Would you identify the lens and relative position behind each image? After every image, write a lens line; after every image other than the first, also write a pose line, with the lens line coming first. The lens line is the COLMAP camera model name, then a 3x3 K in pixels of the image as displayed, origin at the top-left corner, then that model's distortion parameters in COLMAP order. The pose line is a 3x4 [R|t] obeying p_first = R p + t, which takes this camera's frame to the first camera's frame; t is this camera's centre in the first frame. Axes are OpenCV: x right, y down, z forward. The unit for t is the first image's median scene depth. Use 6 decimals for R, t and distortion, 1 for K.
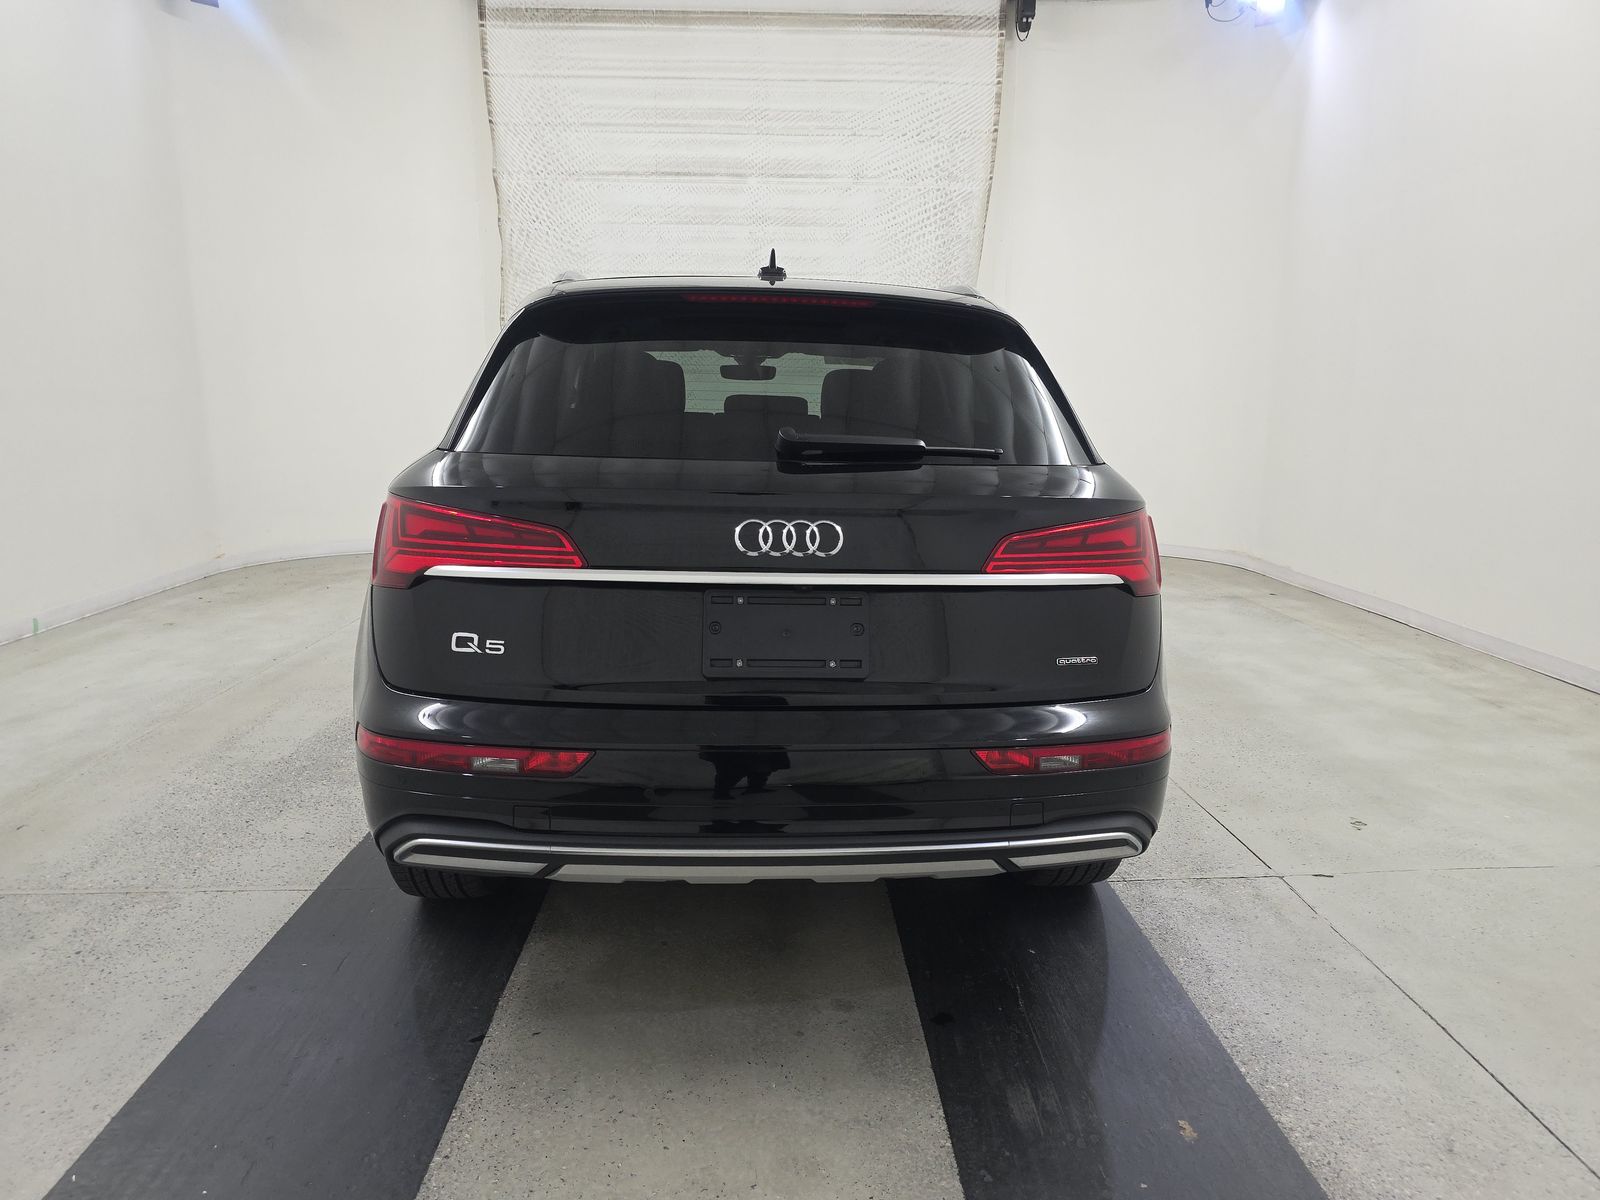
lens RADIAL K [[1048.1, 0, 807.4], [0, 1048.1, 605.8], [0, 0, 1]] dist [0.036490, -0.033019]
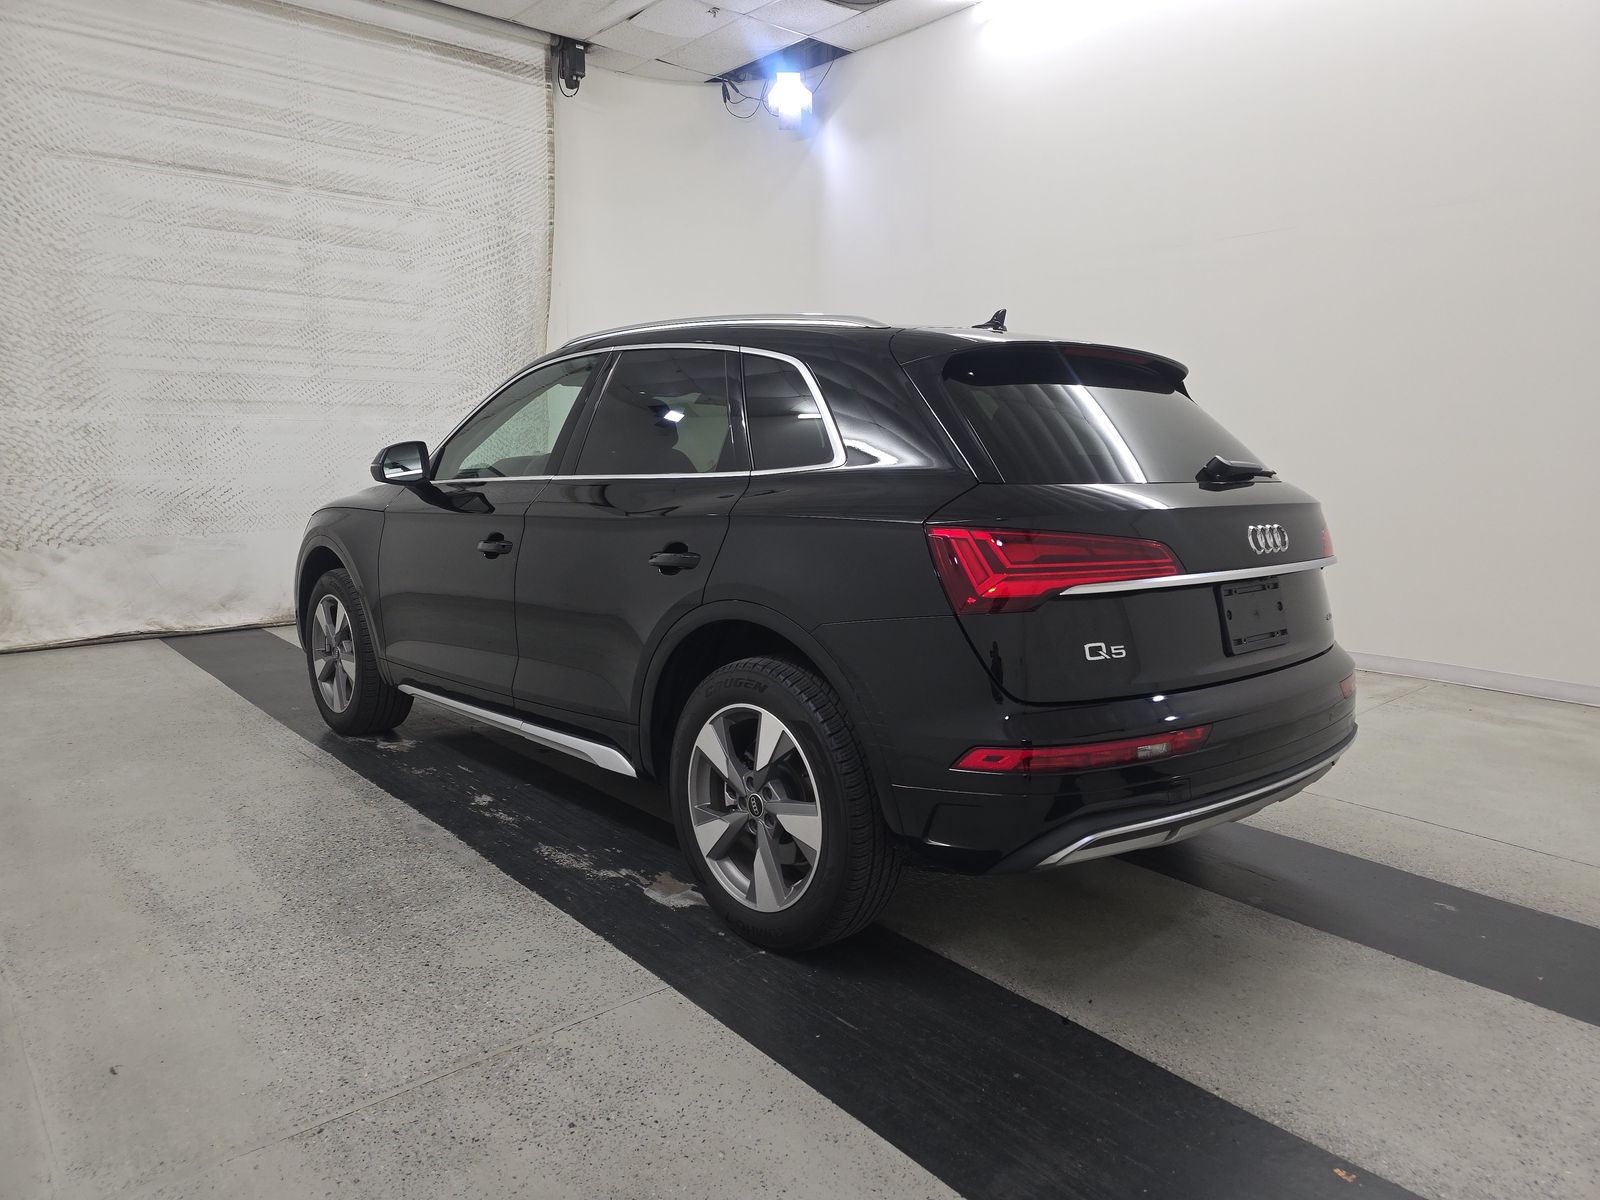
lens RADIAL K [[1048.1, 0, 804.1], [0, 1048.1, 602.6], [0, 0, 1]] dist [0.036490, -0.033019]
pose [[0.786191, -0.093729, 0.610834, -0.296764], [0.117605, 0.993060, 0.001013, -0.013023], [-0.606690, 0.071040, 0.791758, 0.070047]]
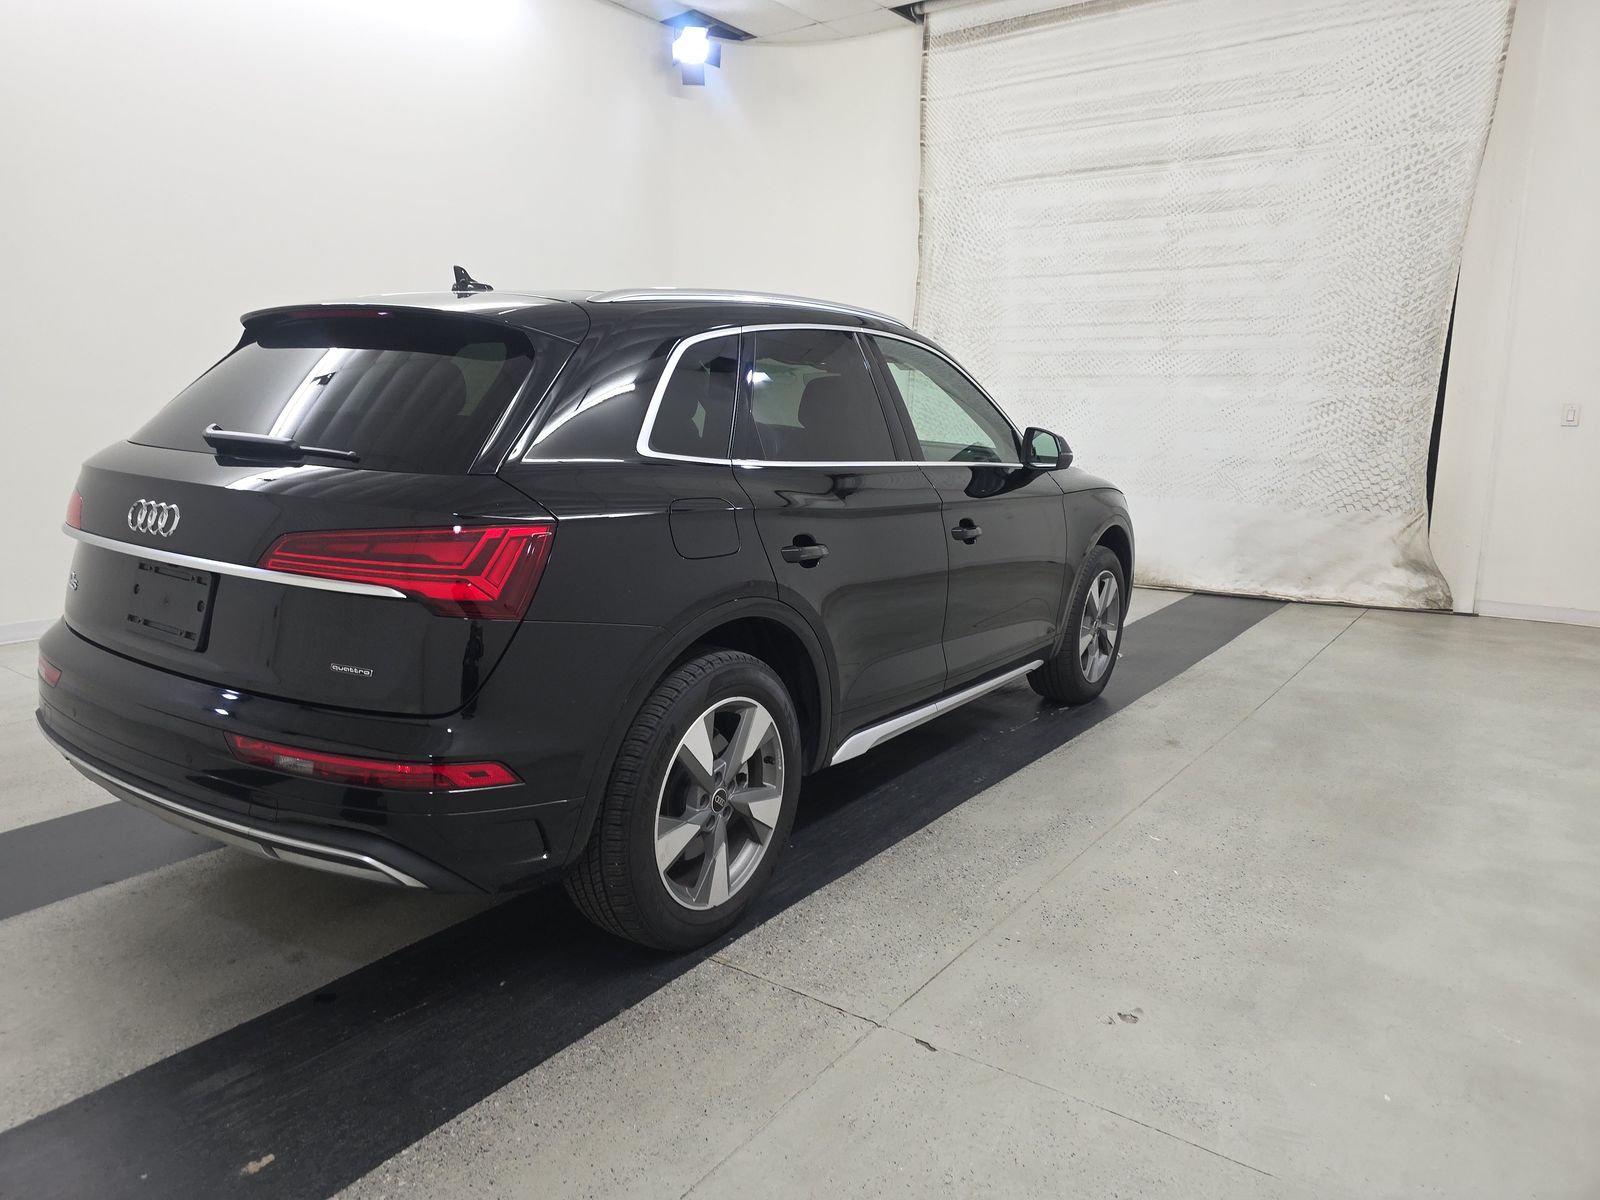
lens RADIAL K [[1048.1, 0, 792.4], [0, 1048.1, 589.6], [0, 0, 1]] dist [0.036490, -0.033019]
pose [[0.784842, 0.114228, -0.609077, 0.286877], [-0.127964, 0.991555, 0.021068, -0.023443], [0.606339, 0.061405, 0.792832, 0.113877]]
